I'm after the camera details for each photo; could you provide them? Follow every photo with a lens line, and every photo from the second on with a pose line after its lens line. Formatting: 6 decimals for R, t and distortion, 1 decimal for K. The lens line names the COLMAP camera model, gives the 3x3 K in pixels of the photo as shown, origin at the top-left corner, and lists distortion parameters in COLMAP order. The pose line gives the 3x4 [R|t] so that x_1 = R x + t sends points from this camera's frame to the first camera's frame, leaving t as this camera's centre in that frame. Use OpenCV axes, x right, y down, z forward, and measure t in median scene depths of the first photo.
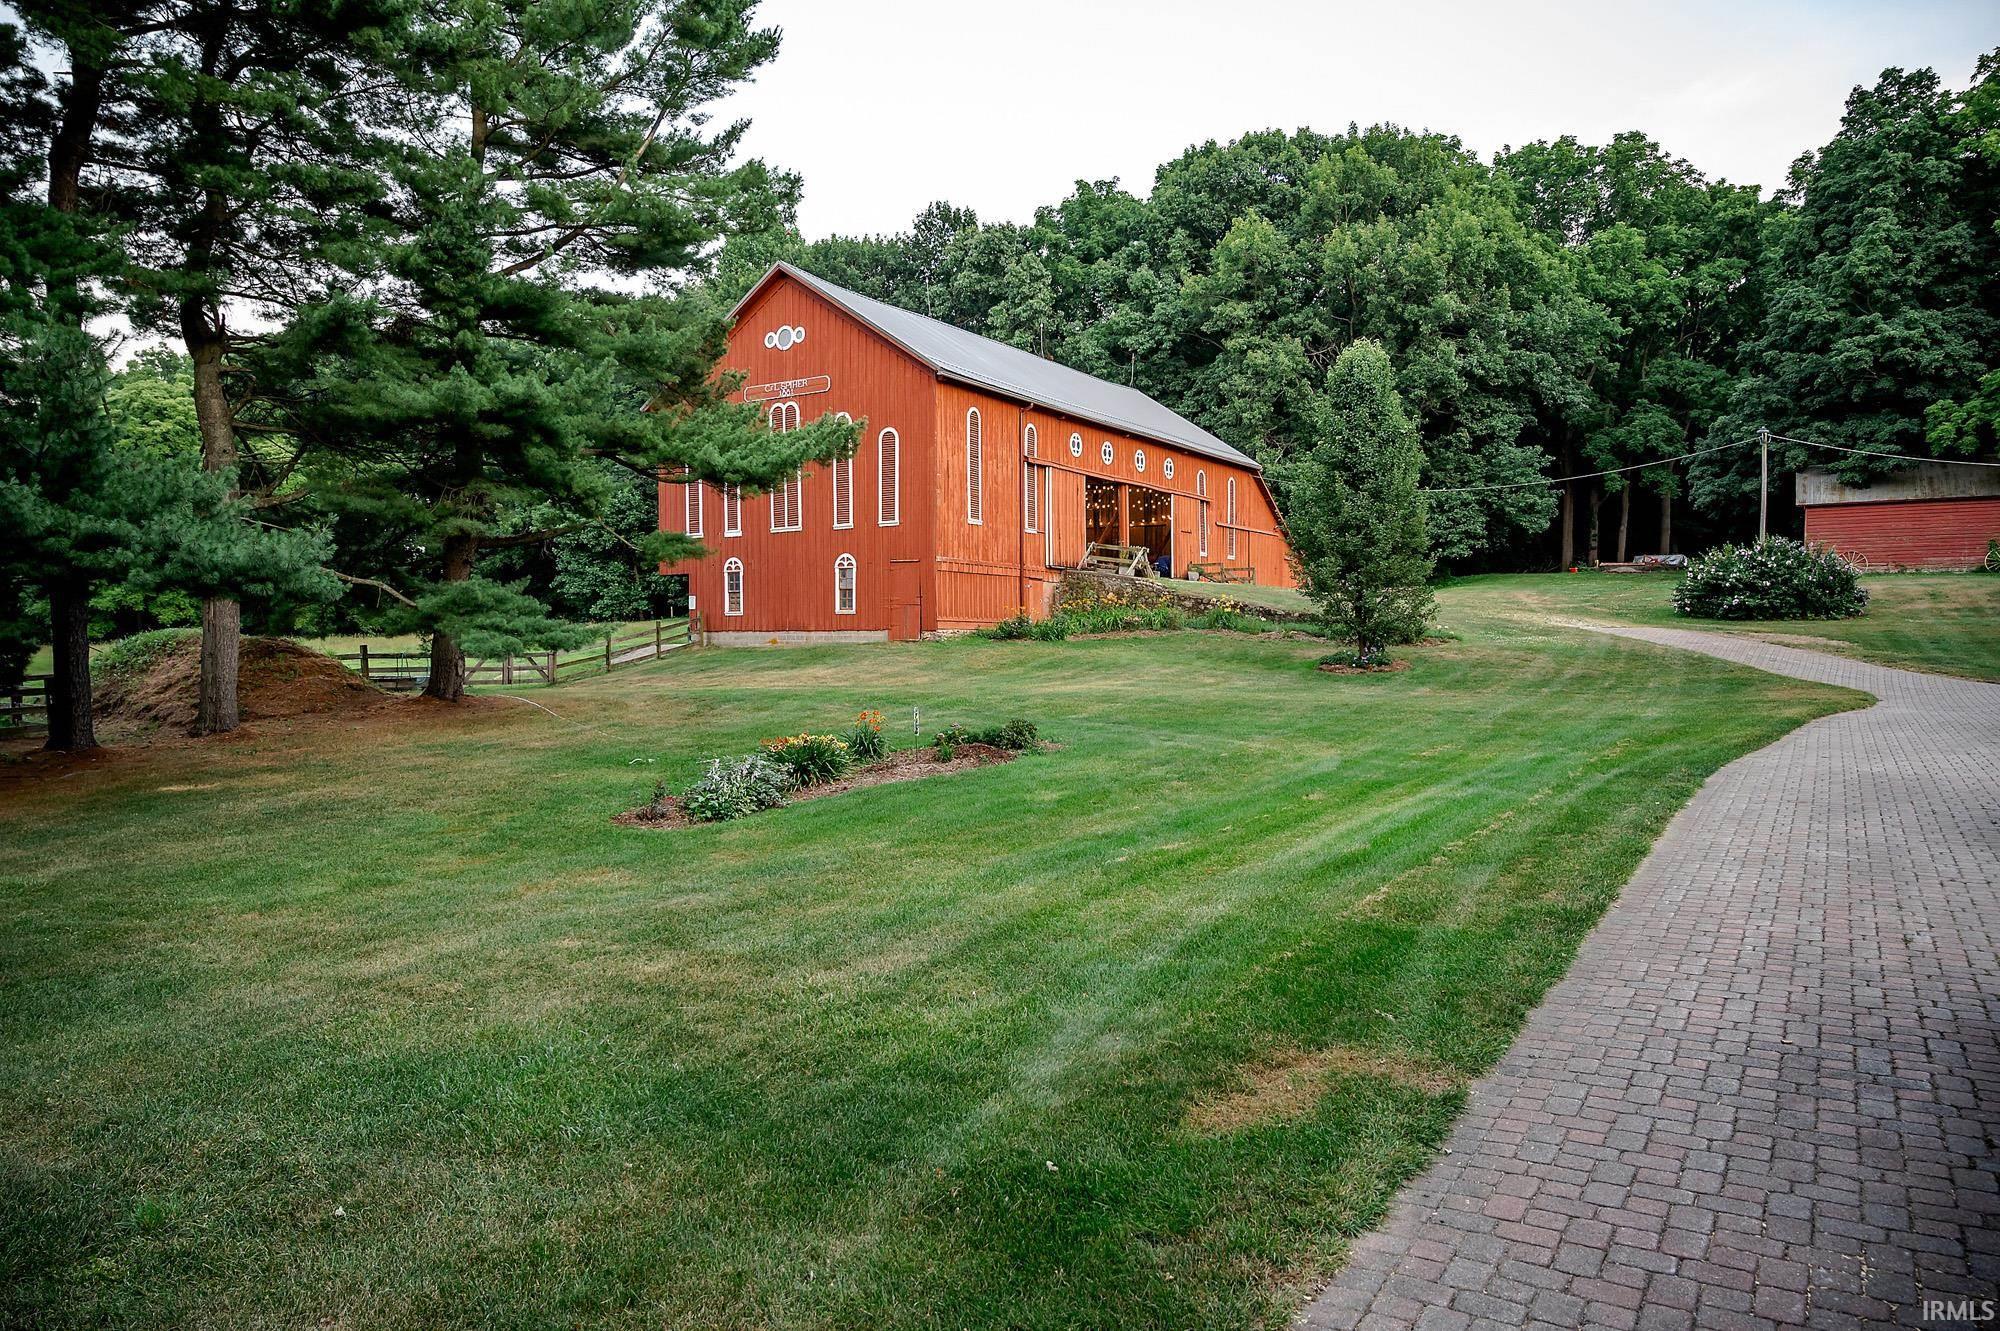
lens RADIAL K [[1335.6, 0, 1000.0], [0, 1335.6, 665.5], [0, 0, 1]] dist [-0.023167, -0.001214]
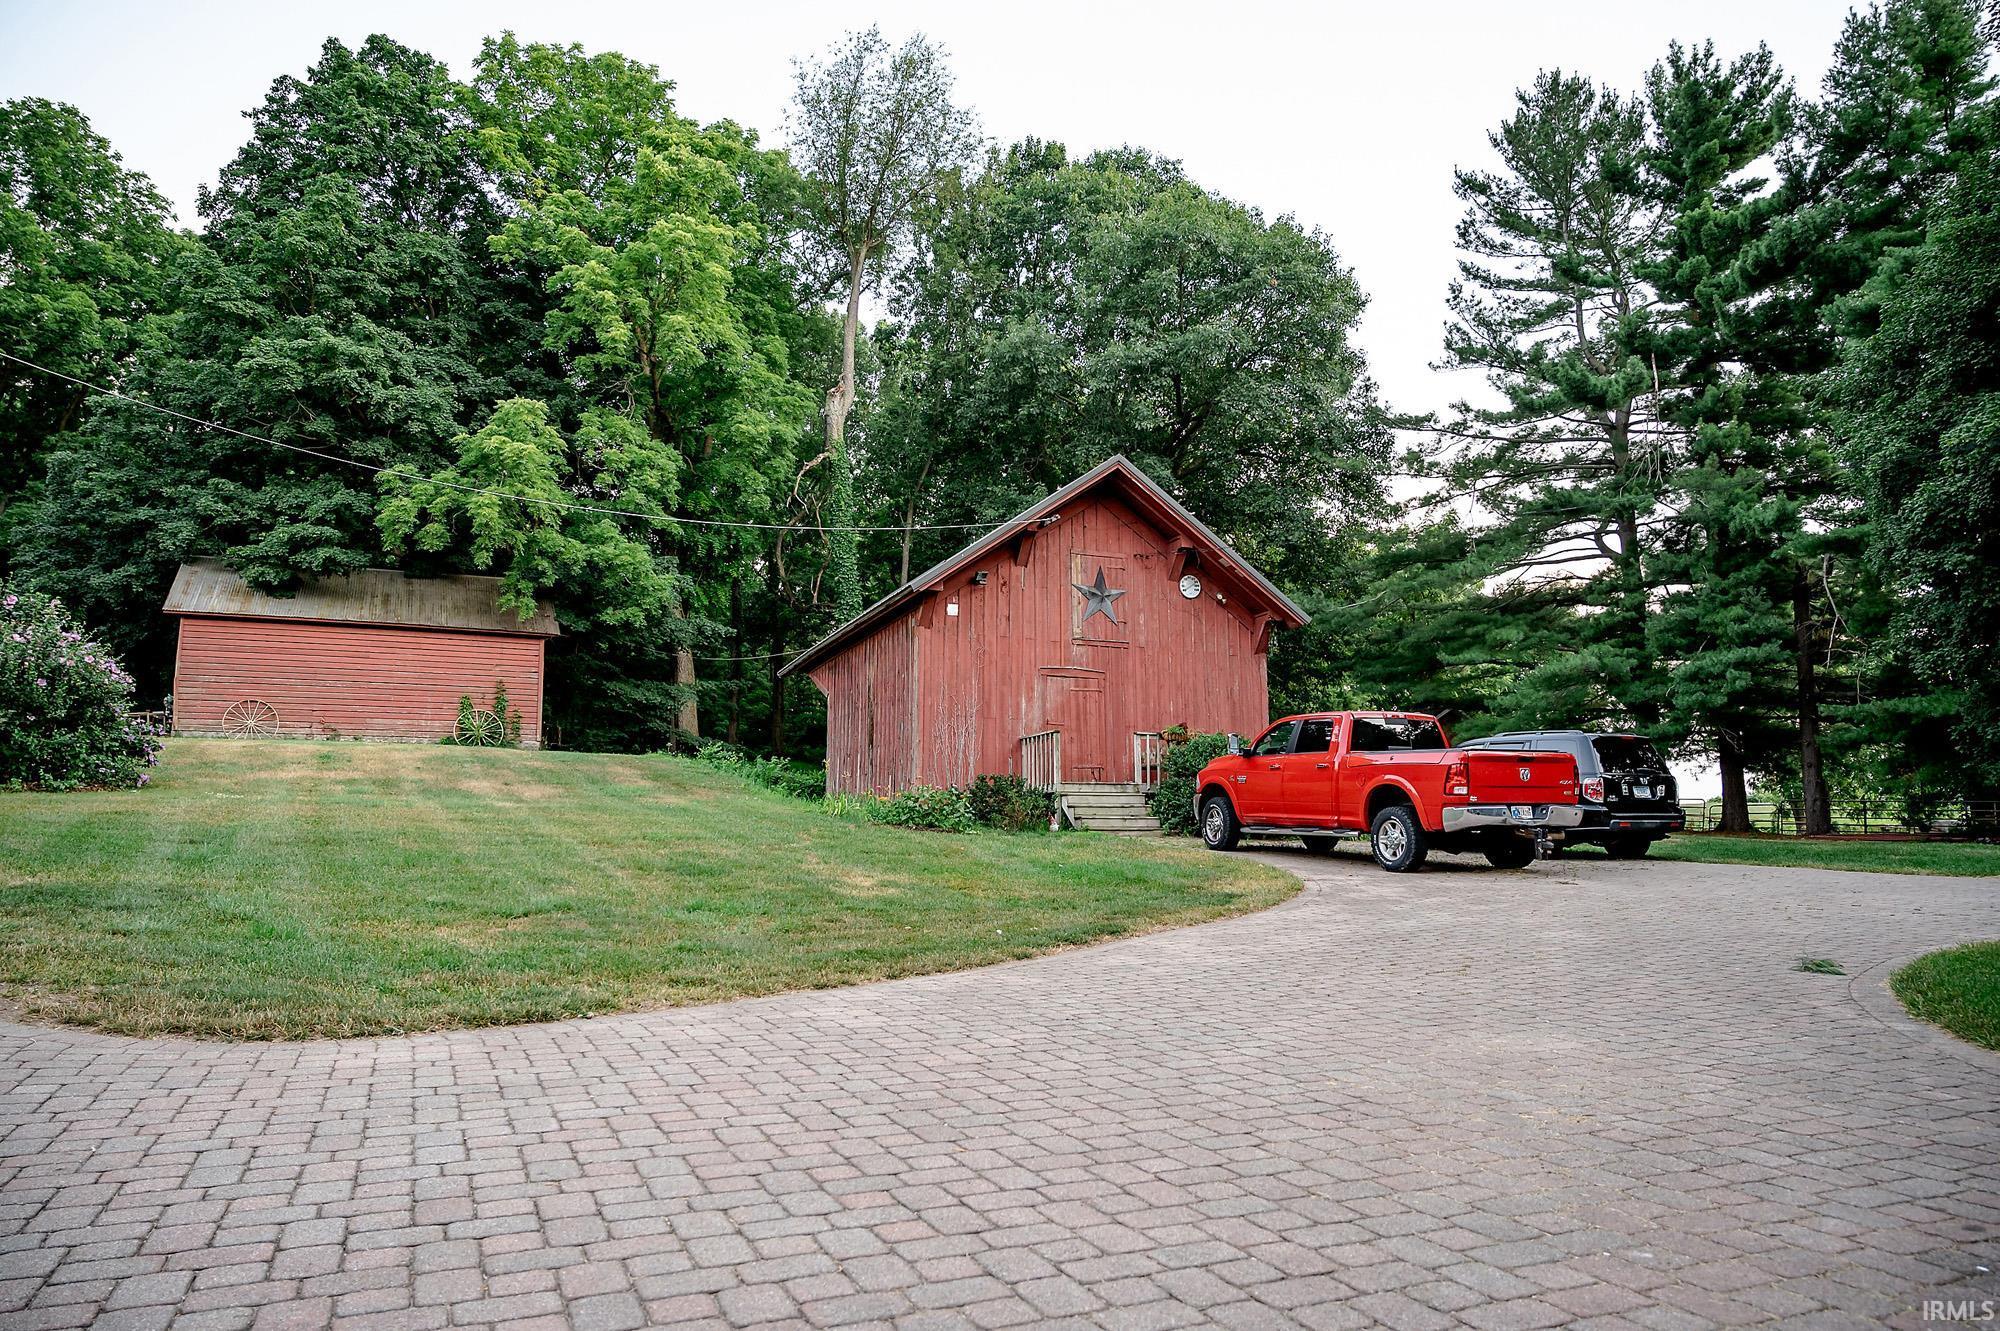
lens RADIAL K [[1335.6, 0, 1000.0], [0, 1335.6, 665.5], [0, 0, 1]] dist [-0.023167, -0.001214]
pose [[0.550096, 0.114328, 0.827238, 0.345626], [0.020393, 0.988450, -0.150169, -0.005638], [-0.834852, 0.099478, 0.541411, 0.413039]]
